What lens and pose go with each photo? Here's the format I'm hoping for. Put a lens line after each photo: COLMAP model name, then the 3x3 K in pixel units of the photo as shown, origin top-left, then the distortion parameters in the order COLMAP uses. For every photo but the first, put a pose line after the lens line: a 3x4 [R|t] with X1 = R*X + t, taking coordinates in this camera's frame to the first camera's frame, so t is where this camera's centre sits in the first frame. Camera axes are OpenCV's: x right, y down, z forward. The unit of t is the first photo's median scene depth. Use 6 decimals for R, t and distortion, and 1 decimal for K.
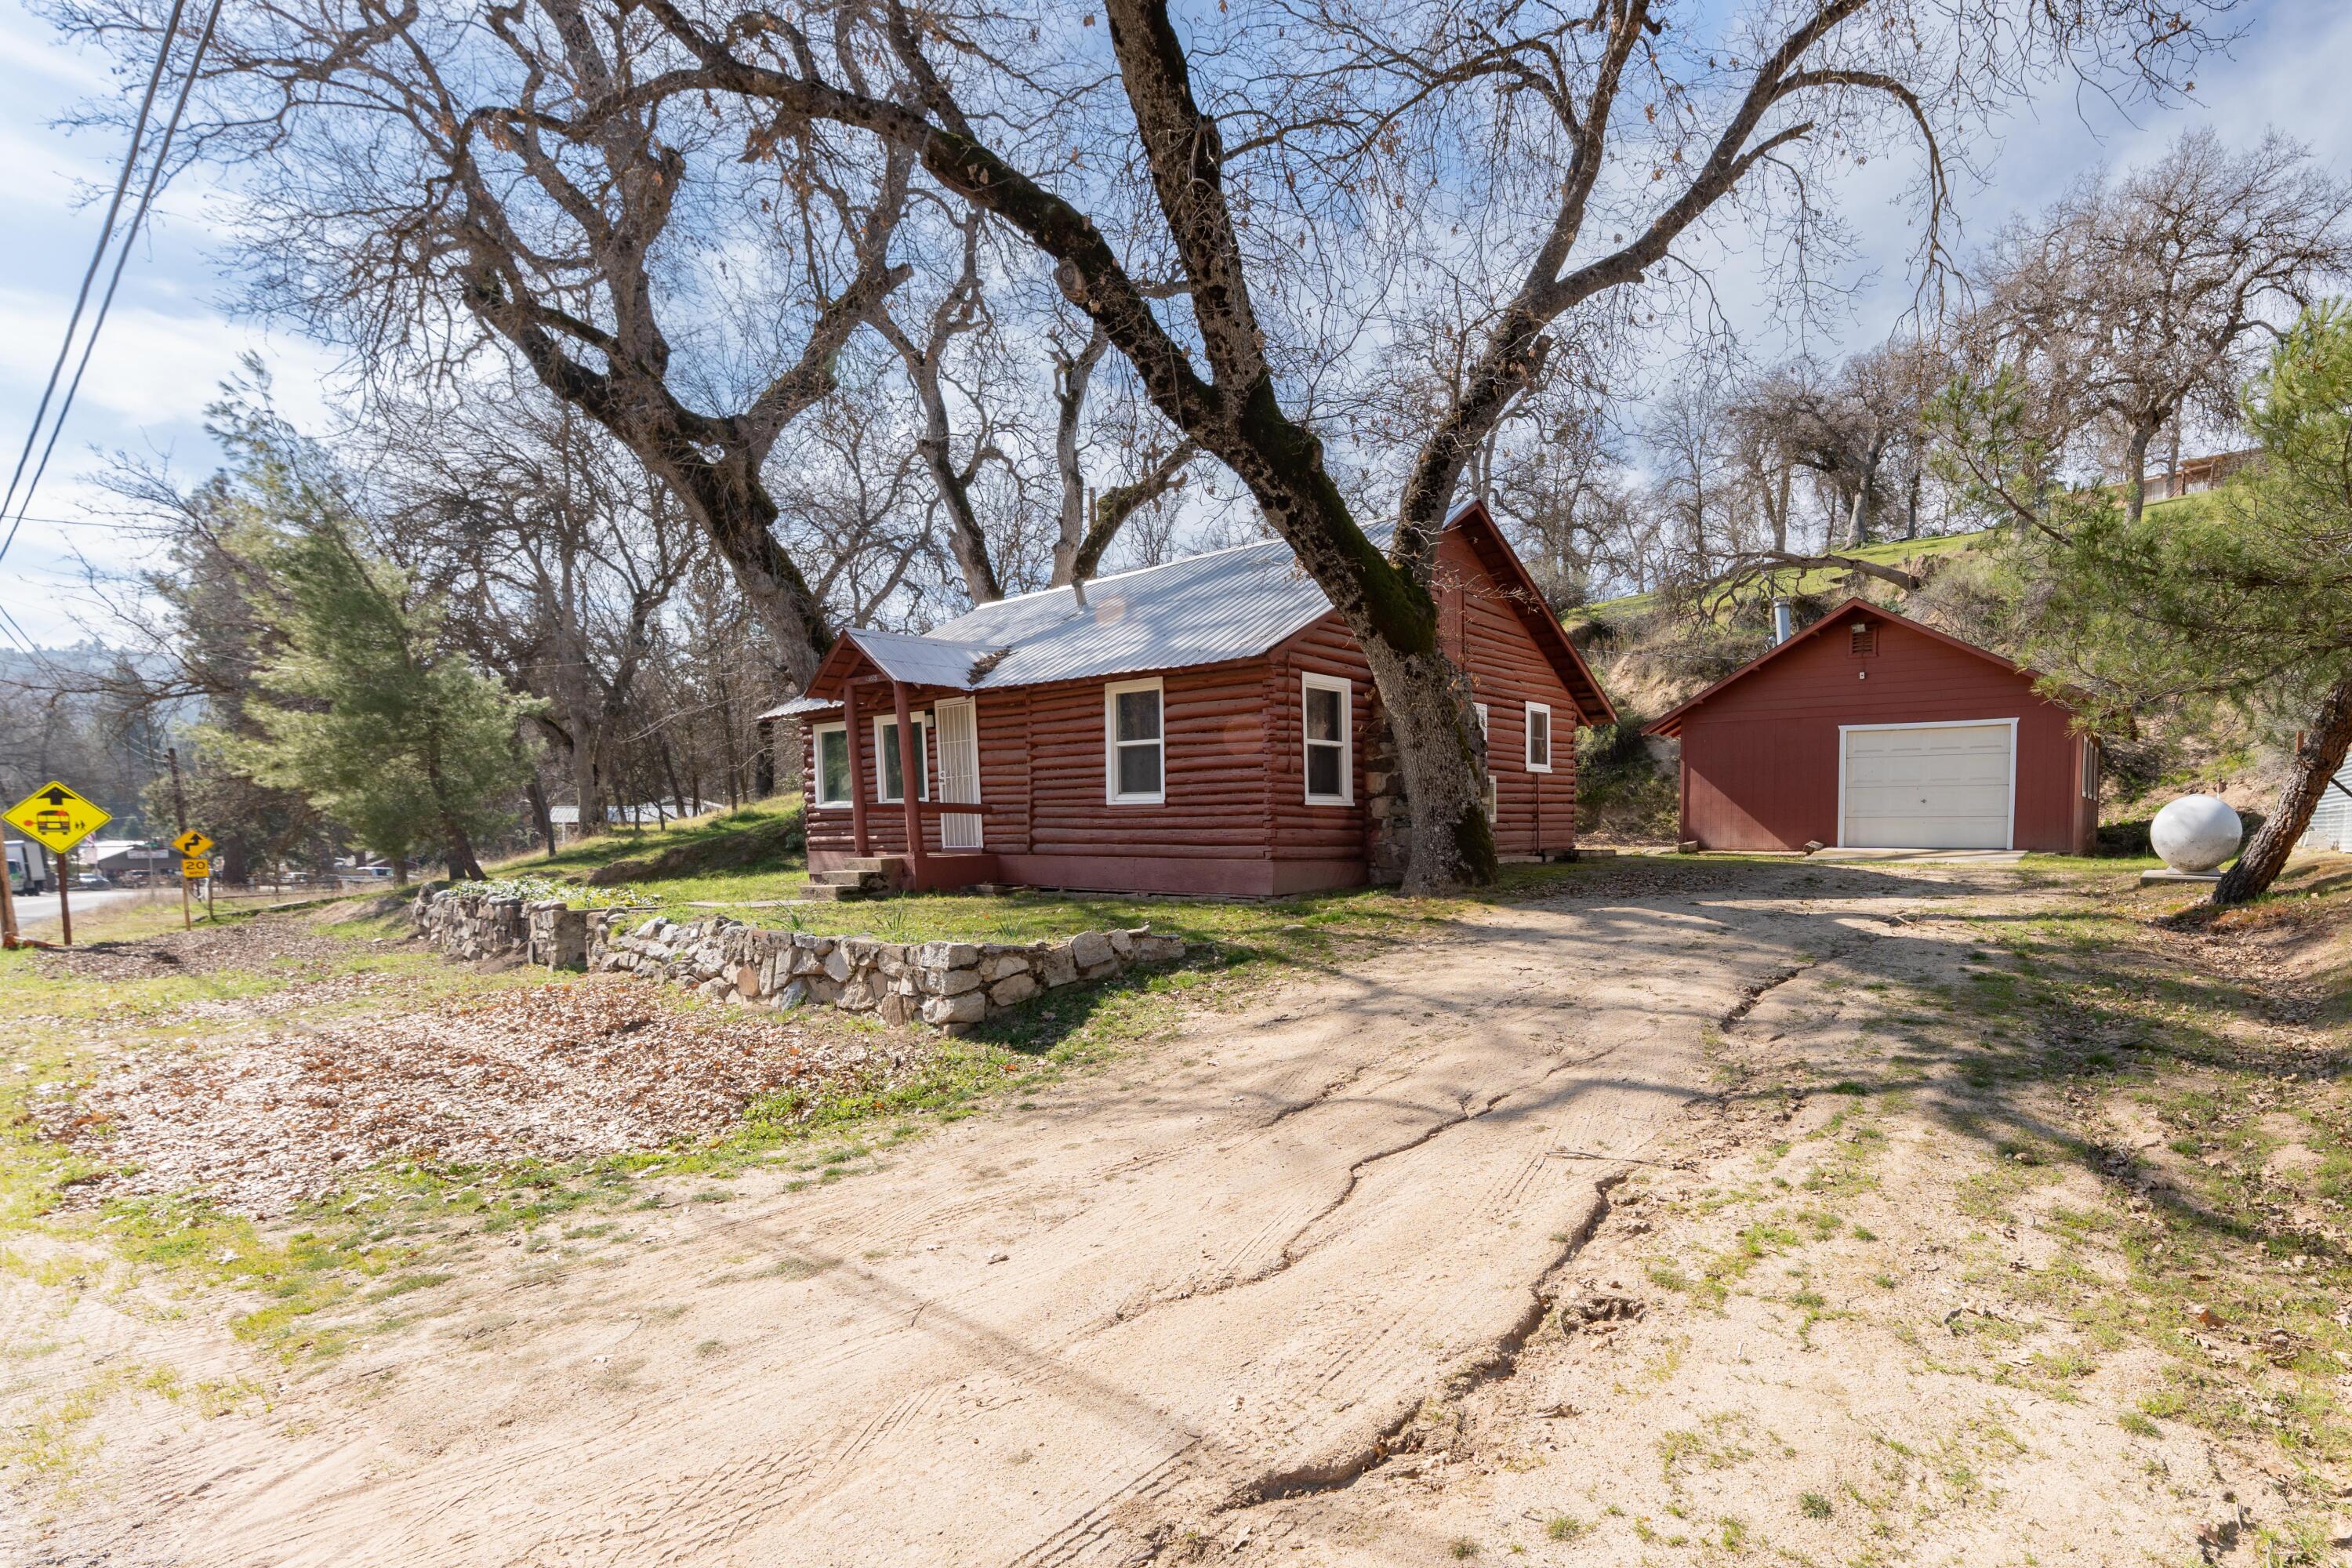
lens RADIAL K [[1146.4, 0, 1407.8], [0, 1146.4, 907.4], [0, 0, 1]] dist [-0.008558, 0.001091]
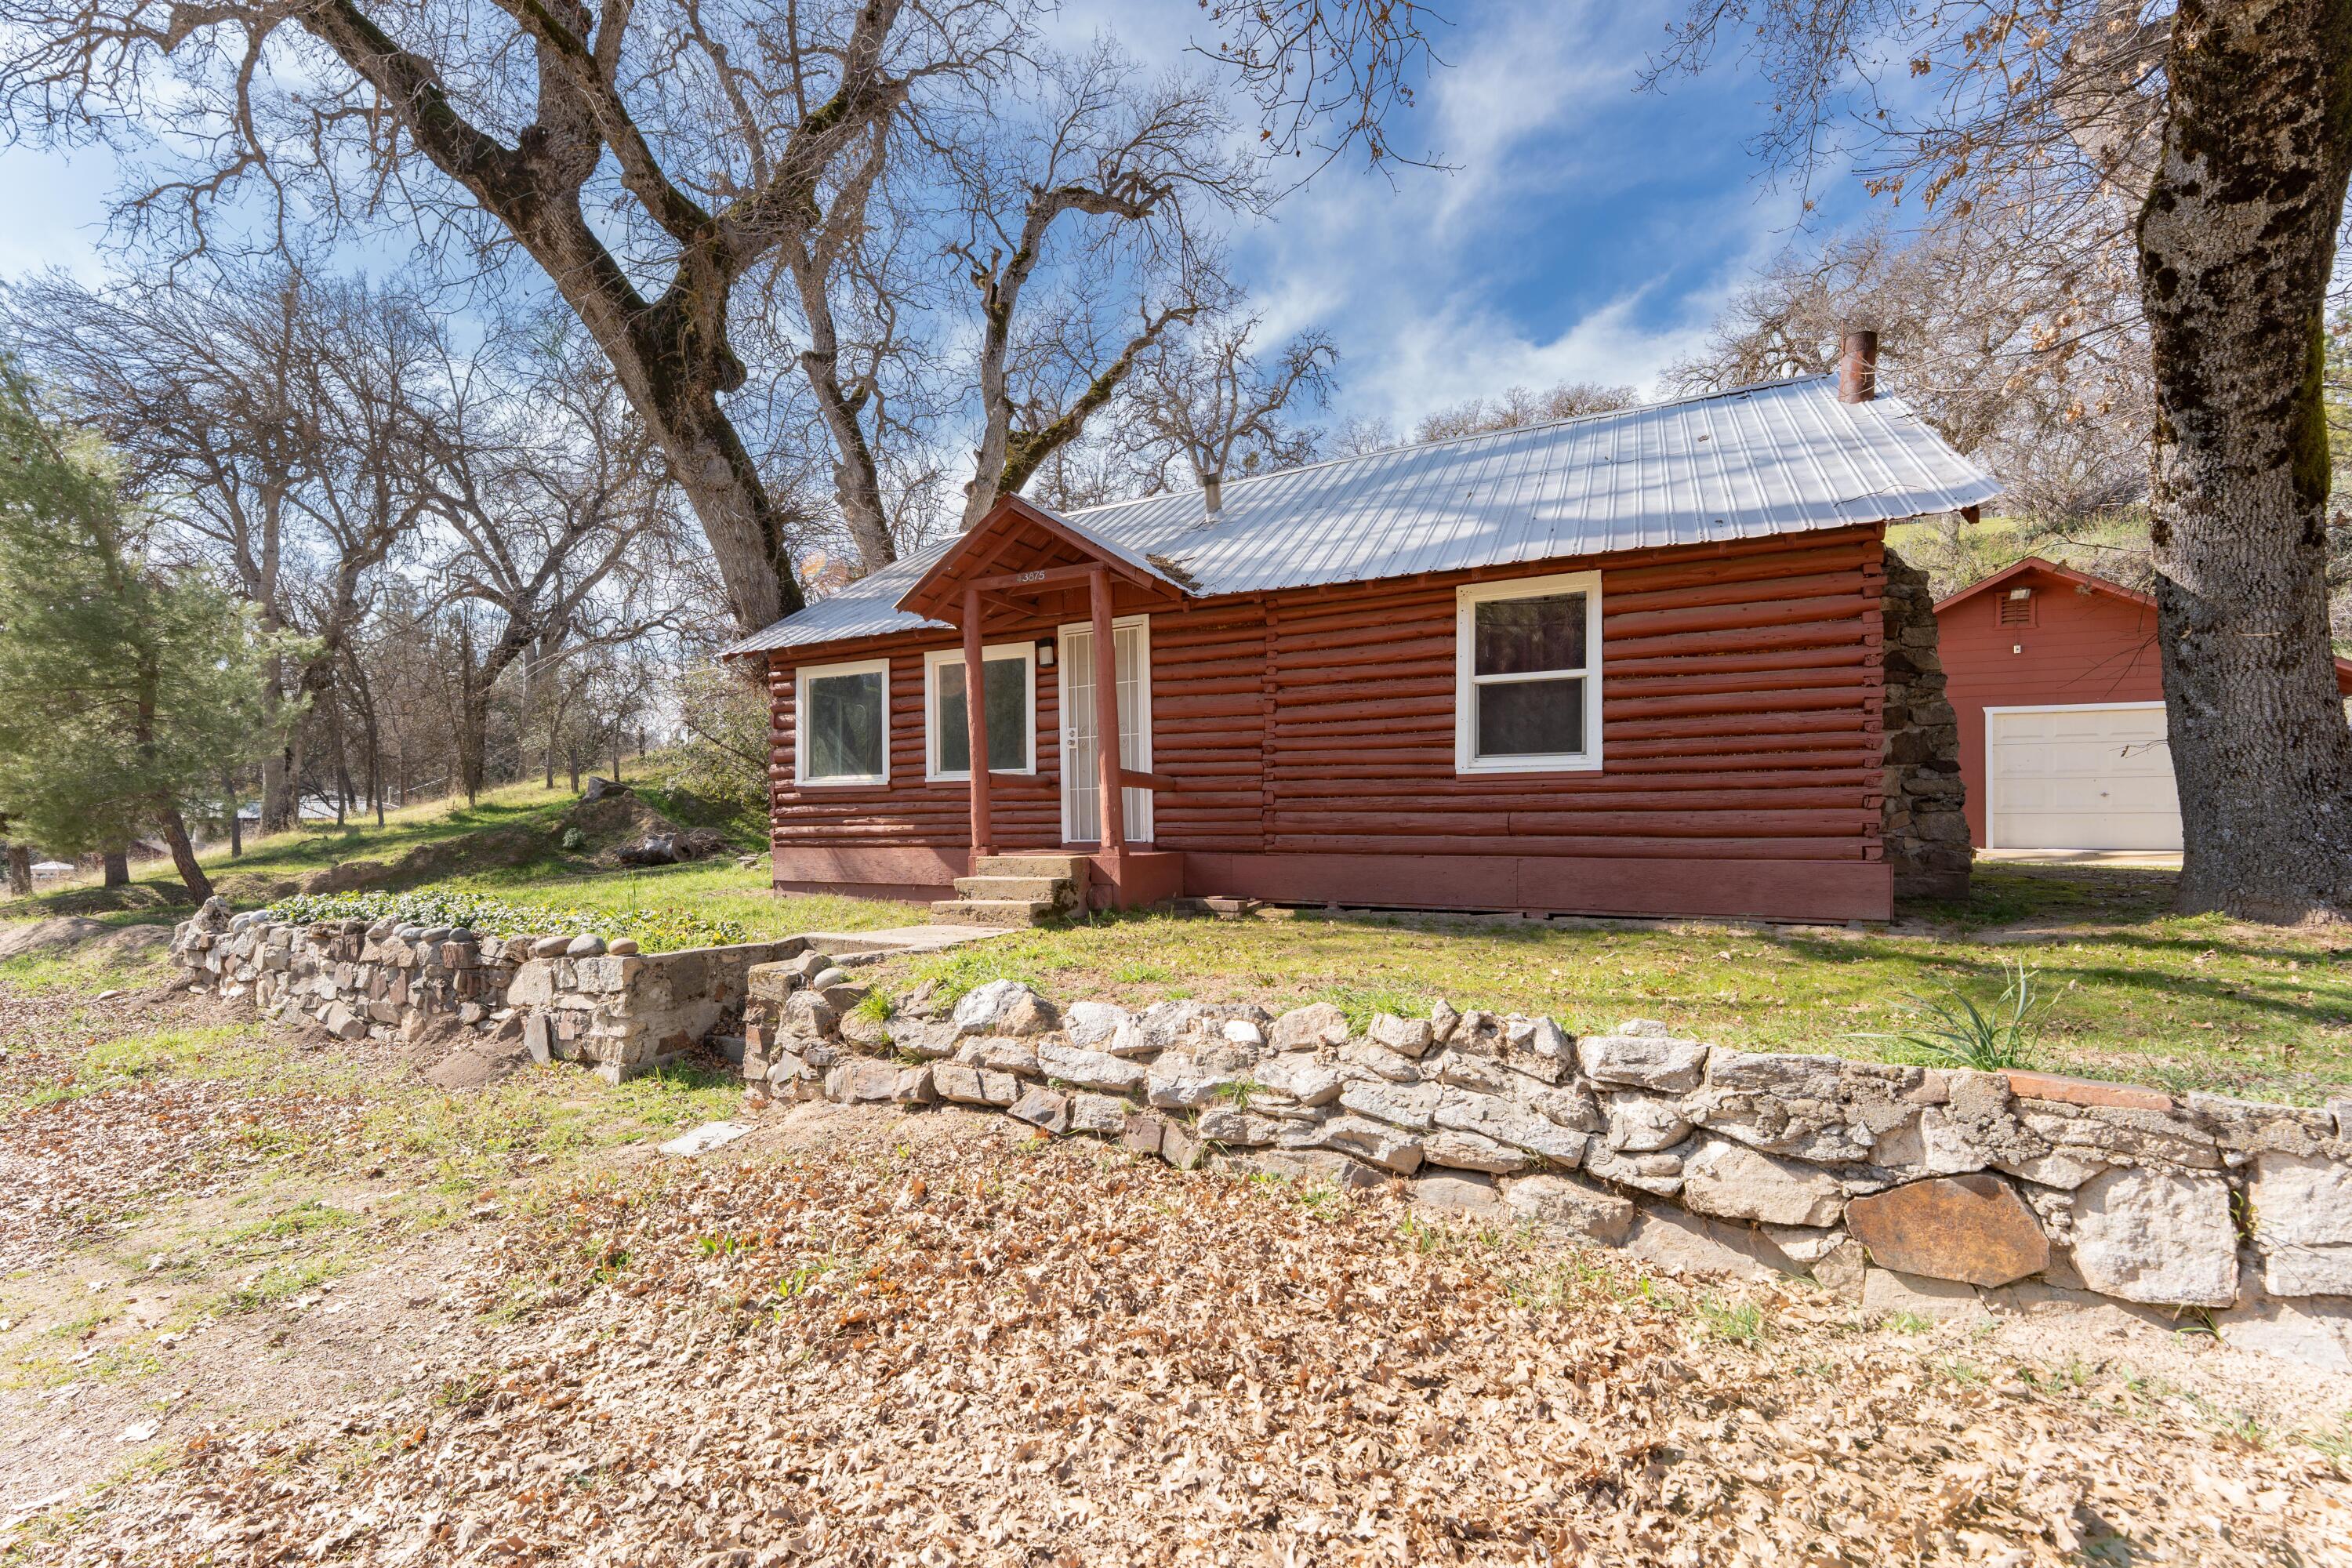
lens RADIAL K [[1036.7, 0, 1124.1], [0, 1036.7, 828.4], [0, 0, 1]] dist [-0.000038, 0.001005]
pose [[0.991604, 0.006183, 0.129161, -0.462724], [0.003466, 0.997226, -0.074352, -0.015169], [-0.129262, 0.074176, 0.988832, 0.403960]]
